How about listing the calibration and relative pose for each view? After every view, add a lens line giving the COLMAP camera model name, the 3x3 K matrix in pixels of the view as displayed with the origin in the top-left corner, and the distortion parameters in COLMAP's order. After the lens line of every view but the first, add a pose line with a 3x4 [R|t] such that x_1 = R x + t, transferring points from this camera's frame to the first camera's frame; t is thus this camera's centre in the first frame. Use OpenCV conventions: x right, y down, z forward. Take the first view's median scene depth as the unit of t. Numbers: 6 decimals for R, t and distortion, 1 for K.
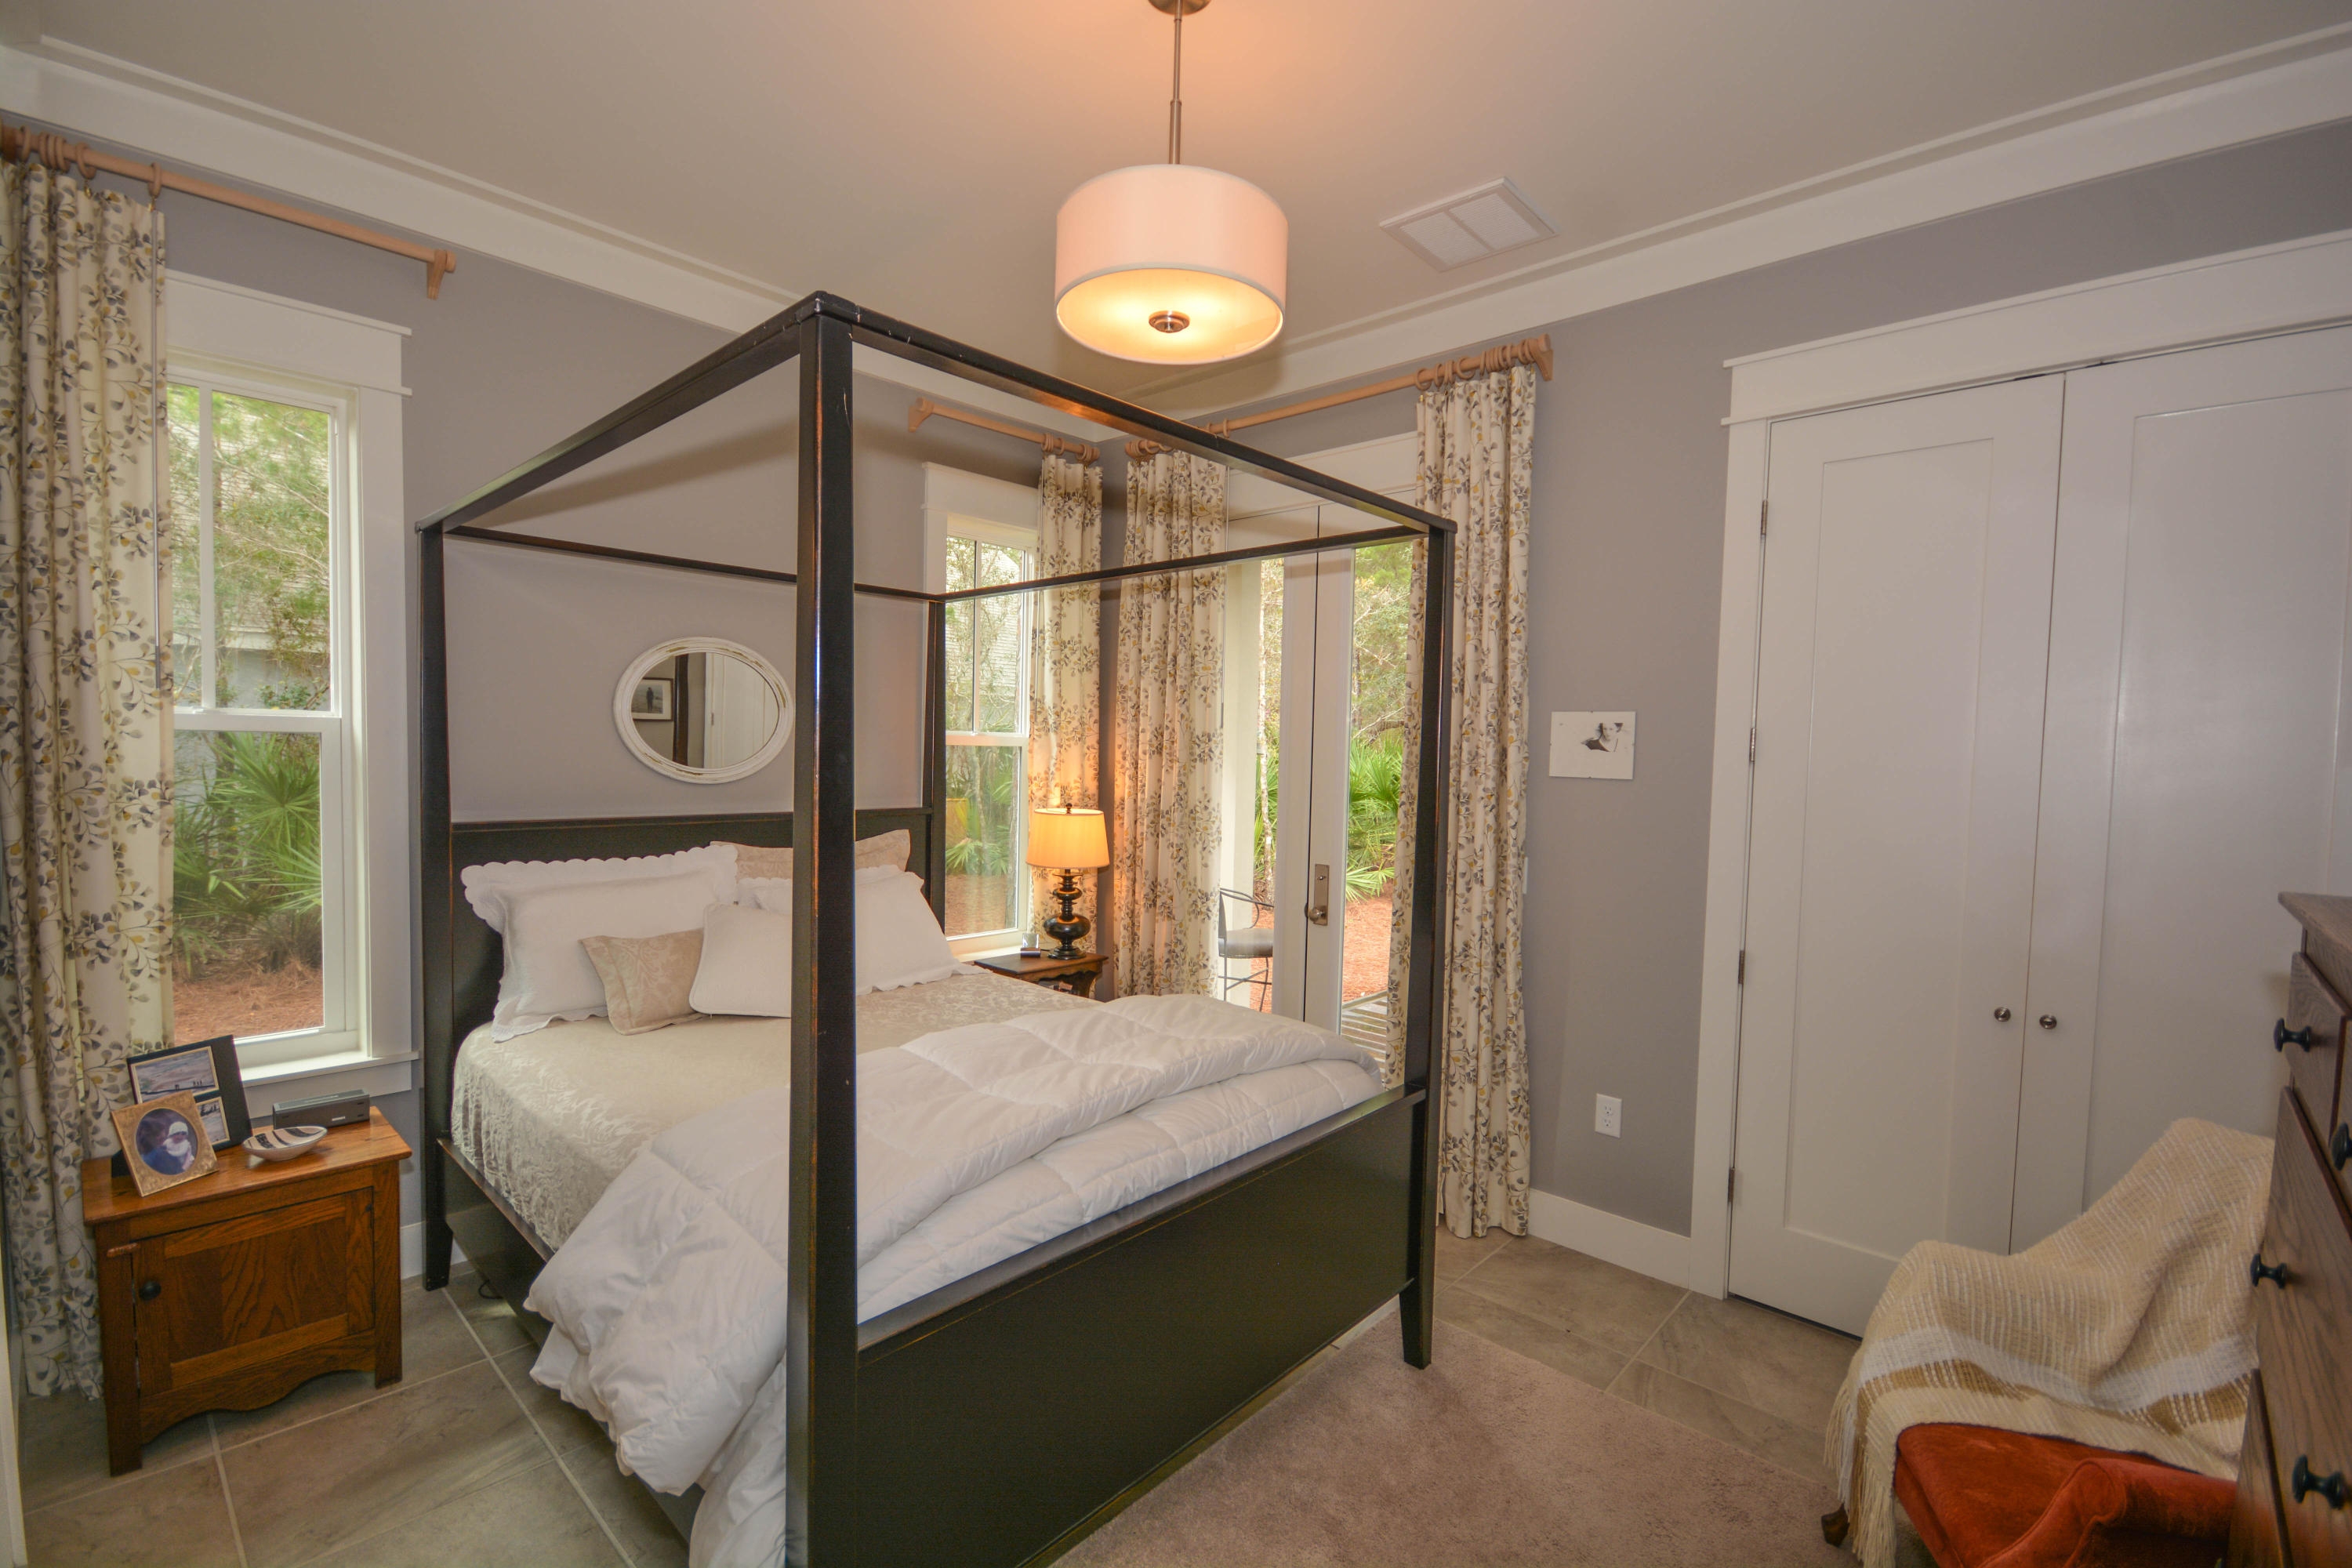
lens RADIAL K [[1029.7, 0, 1174.3], [0, 1029.7, 789.2], [0, 0, 1]] dist [0.006954, -0.009865]
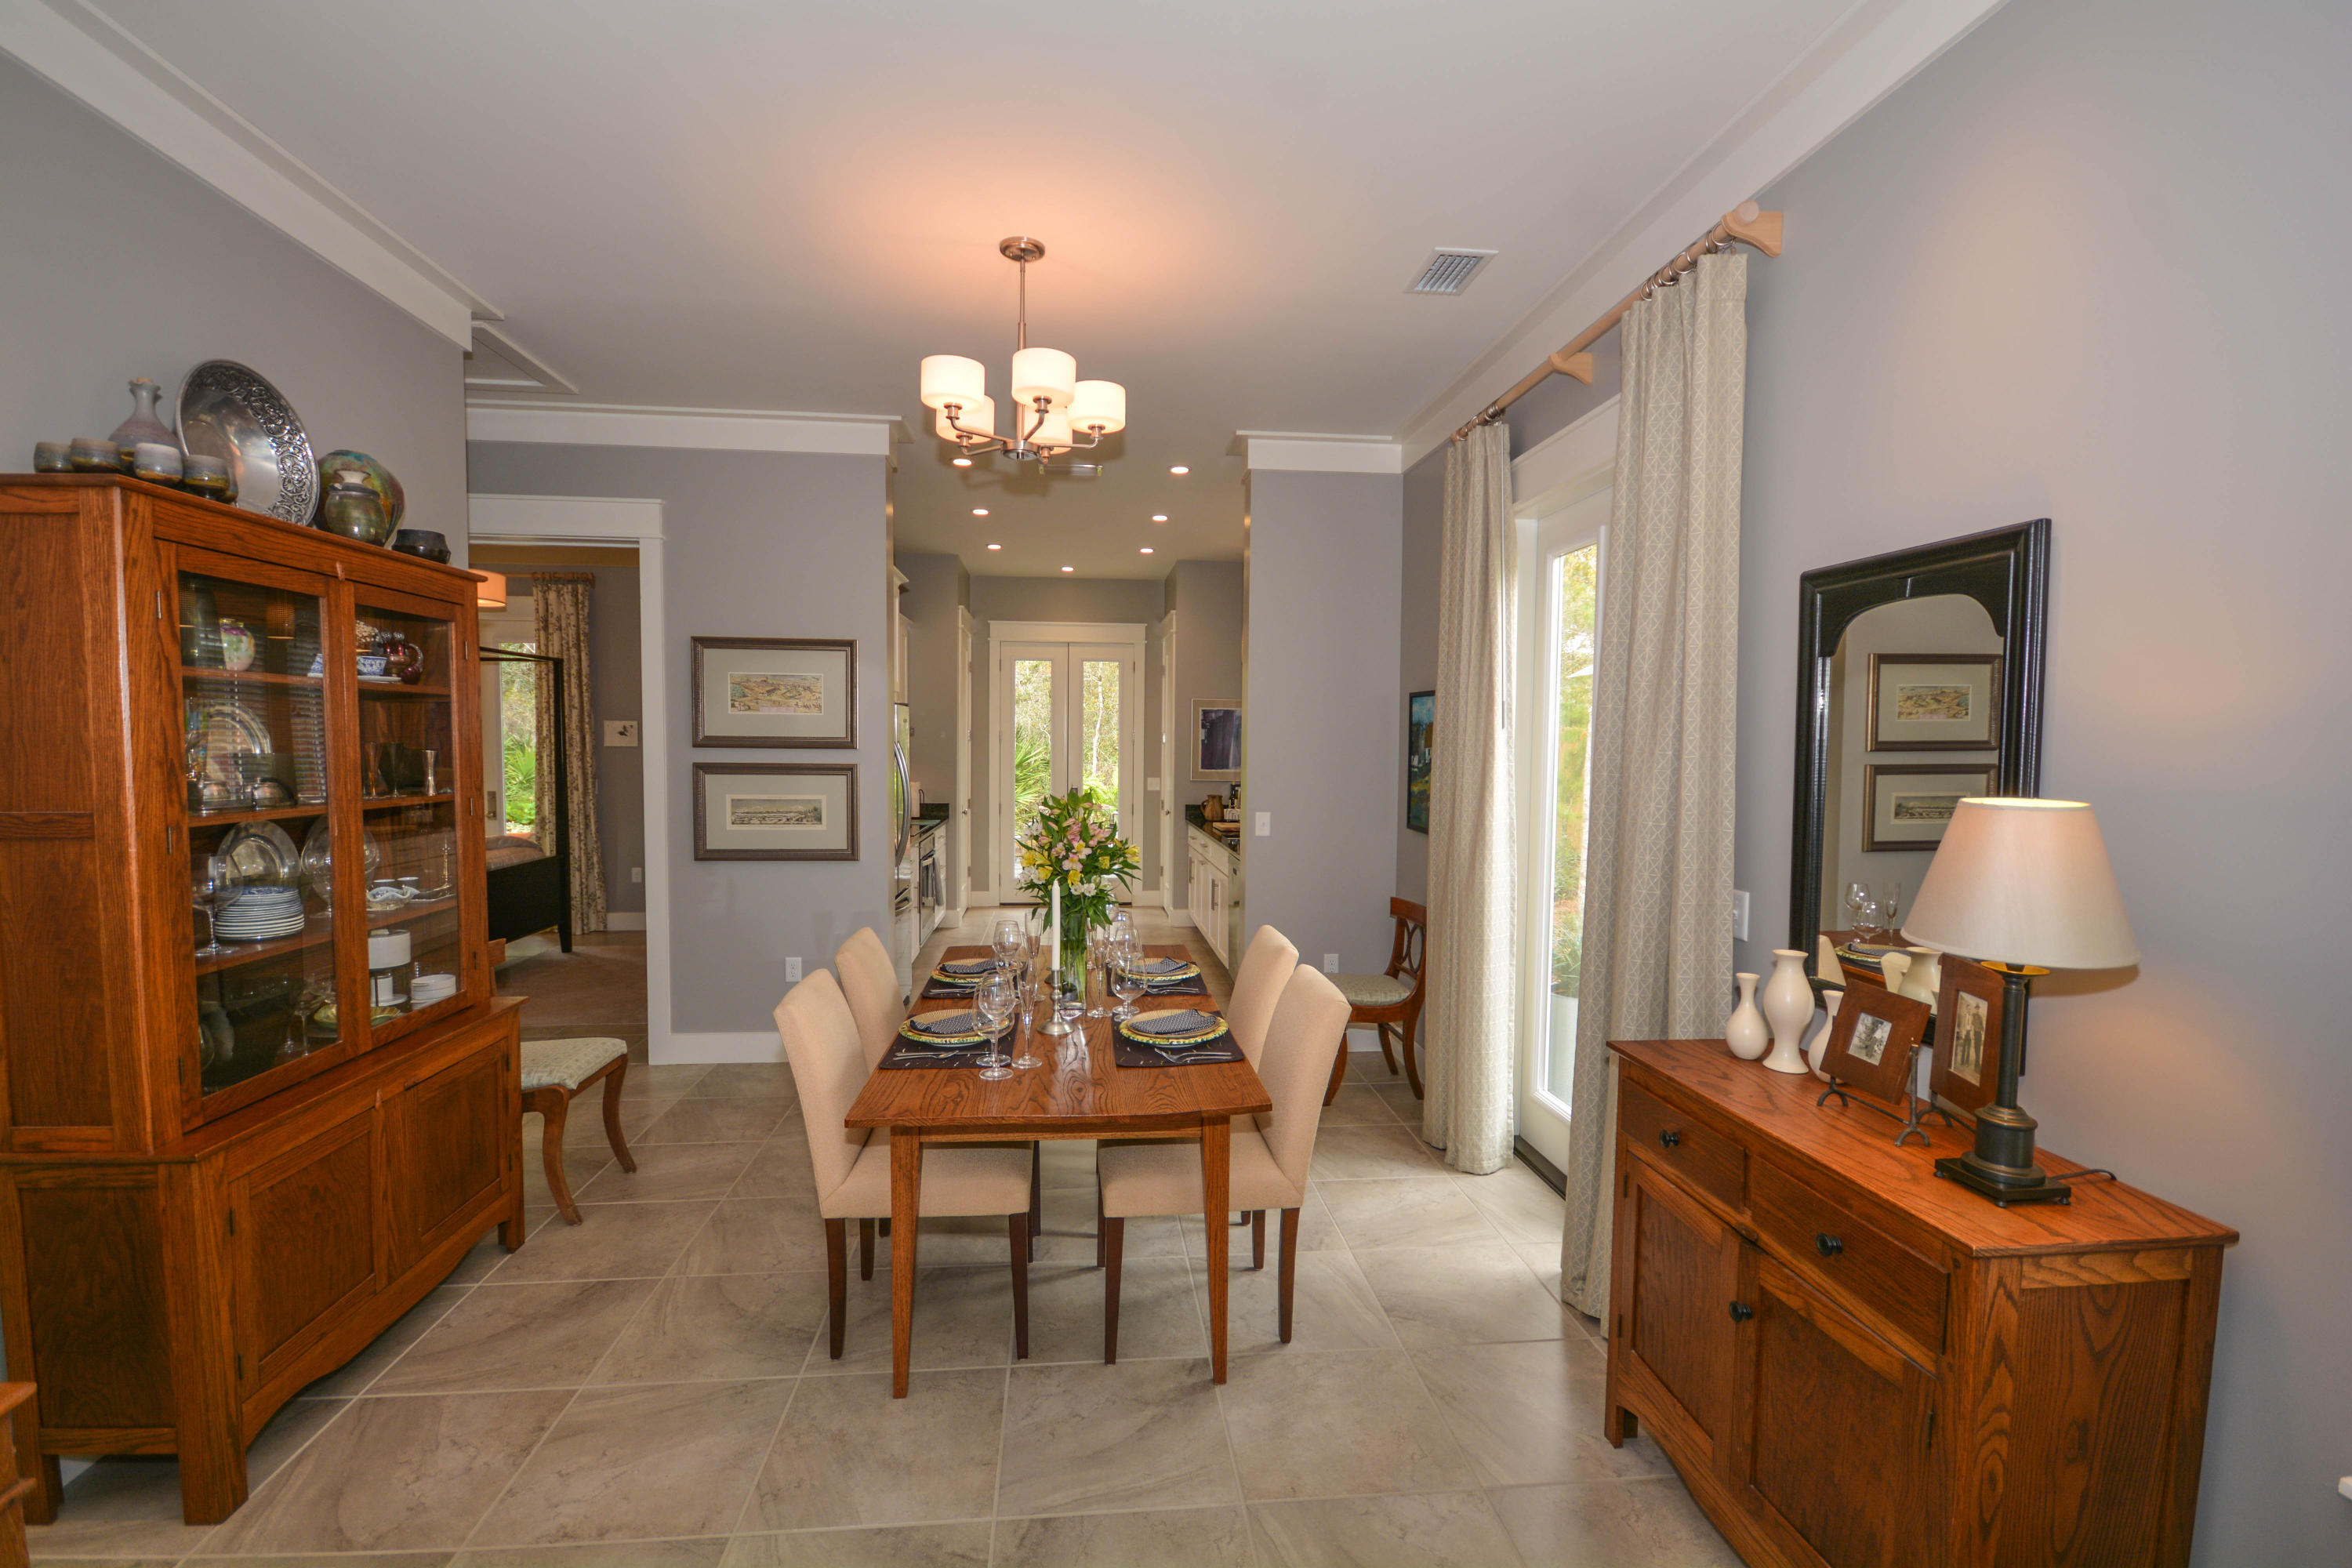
lens RADIAL K [[1029.7, 0, 1157.9], [0, 1029.7, 795.7], [0, 0, 1]] dist [0.006954, -0.009865]
pose [[0.670999, -0.058083, 0.739180, -0.594016], [0.043432, 0.998294, 0.039018, 0.066284], [-0.740185, 0.005923, 0.672377, -1.686491]]
